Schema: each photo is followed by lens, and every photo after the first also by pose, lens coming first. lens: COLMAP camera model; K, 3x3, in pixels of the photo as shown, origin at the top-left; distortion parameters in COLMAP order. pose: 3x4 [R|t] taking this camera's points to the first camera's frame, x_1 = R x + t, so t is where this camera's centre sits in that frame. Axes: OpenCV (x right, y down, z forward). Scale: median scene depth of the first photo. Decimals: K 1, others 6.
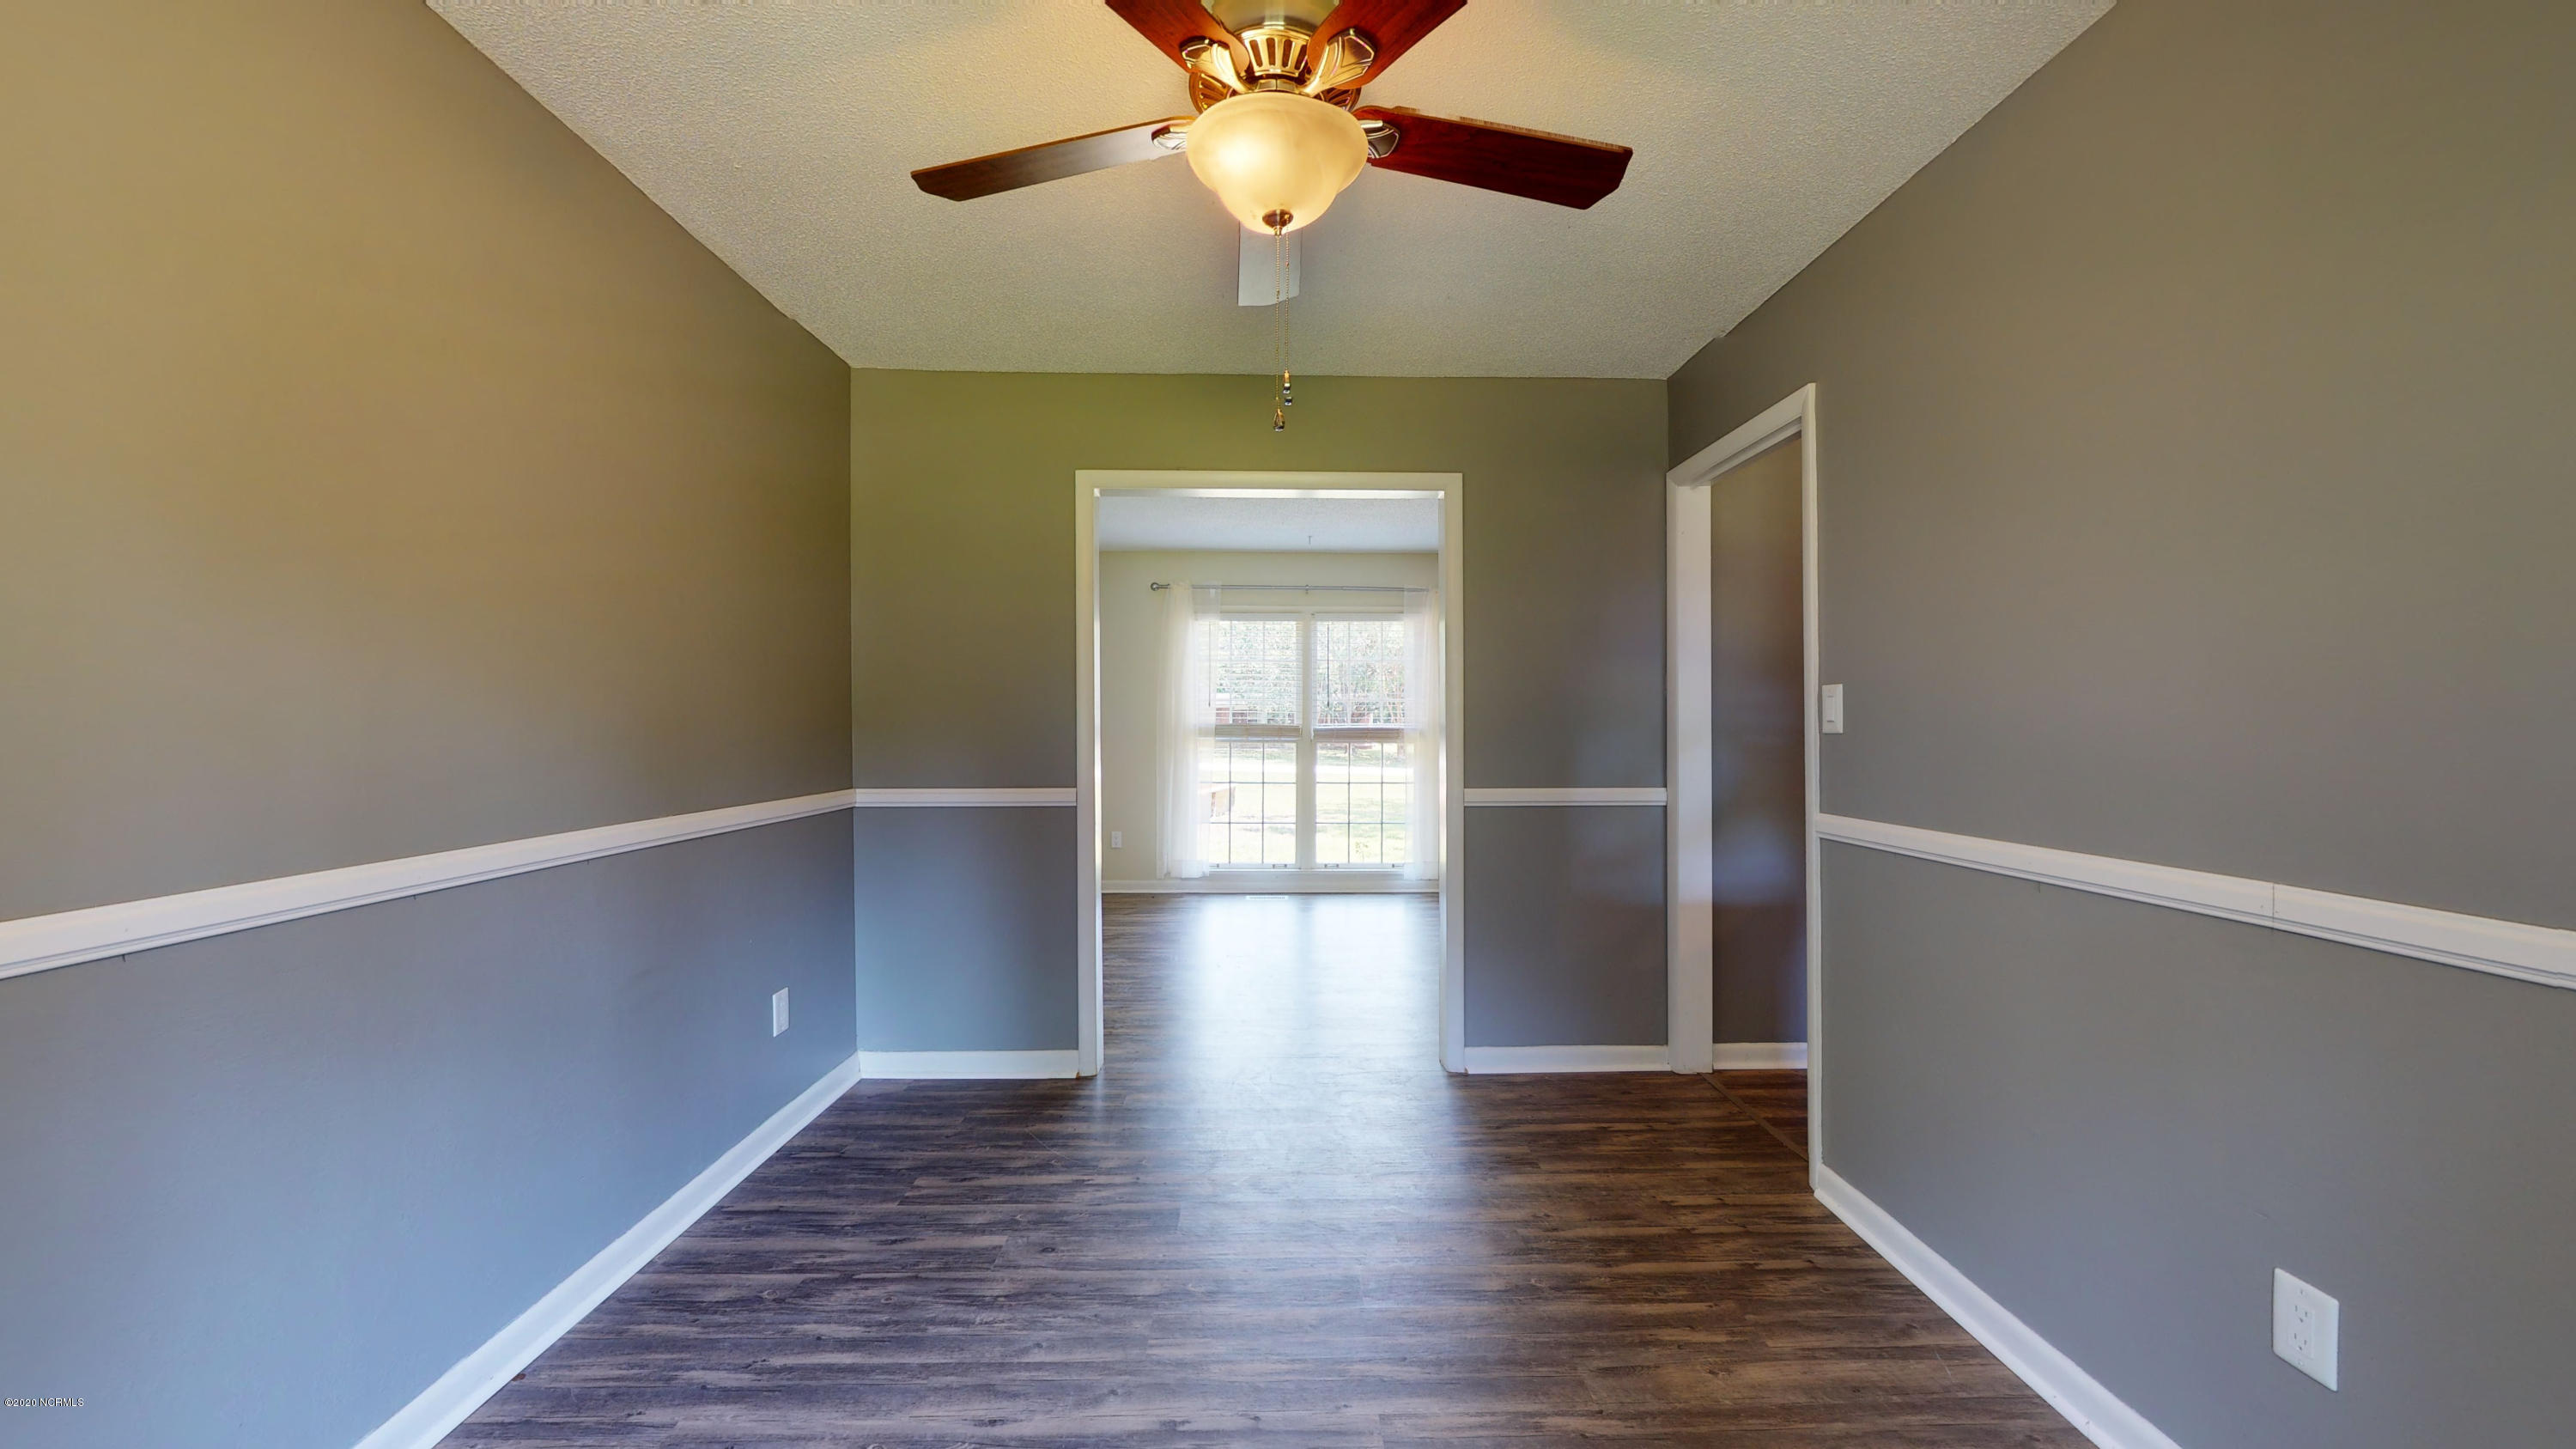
lens RADIAL K [[948.4, 0, 1290.3], [0, 948.4, 724.6], [0, 0, 1]] dist [0.001174, 0.000177]
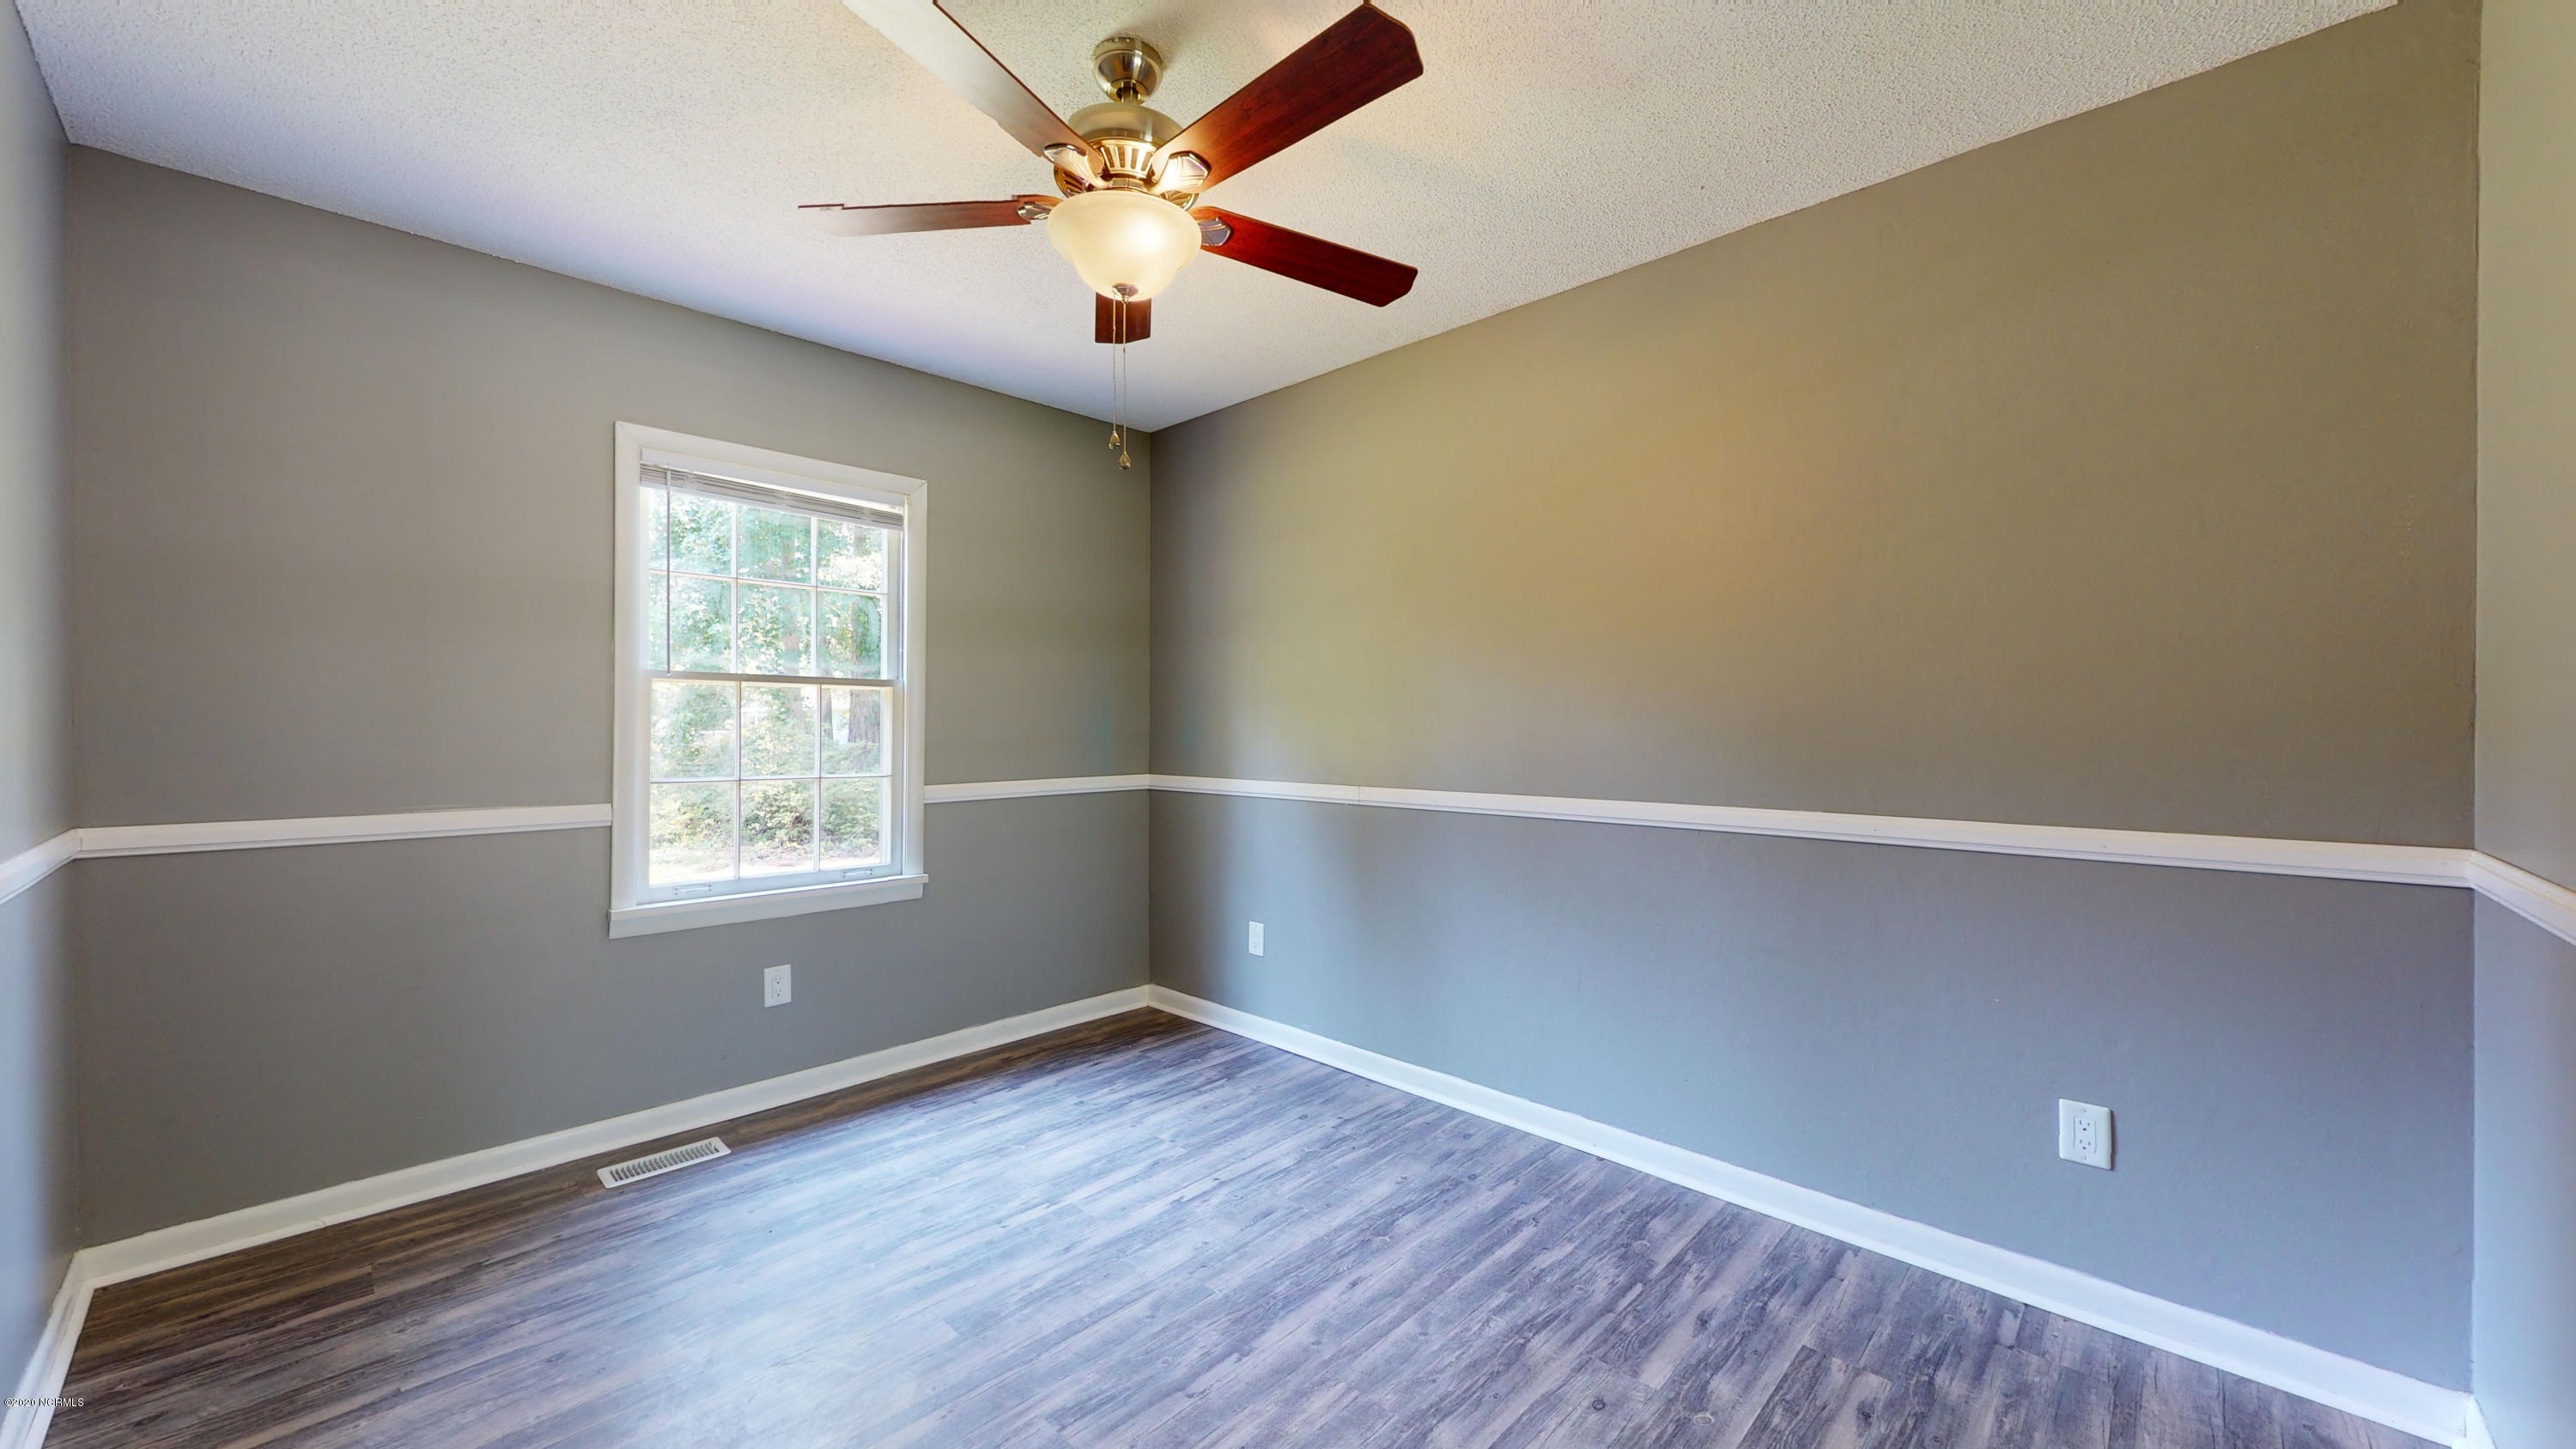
lens RADIAL K [[948.4, 0, 1292.5], [0, 948.4, 723.2], [0, 0, 1]] dist [0.001174, 0.000177]
pose [[-0.708378, 0.002365, -0.705830, 0.494603], [-0.002704, 0.999978, 0.006064, -0.003626], [0.705828, 0.006204, -0.708356, 1.459006]]
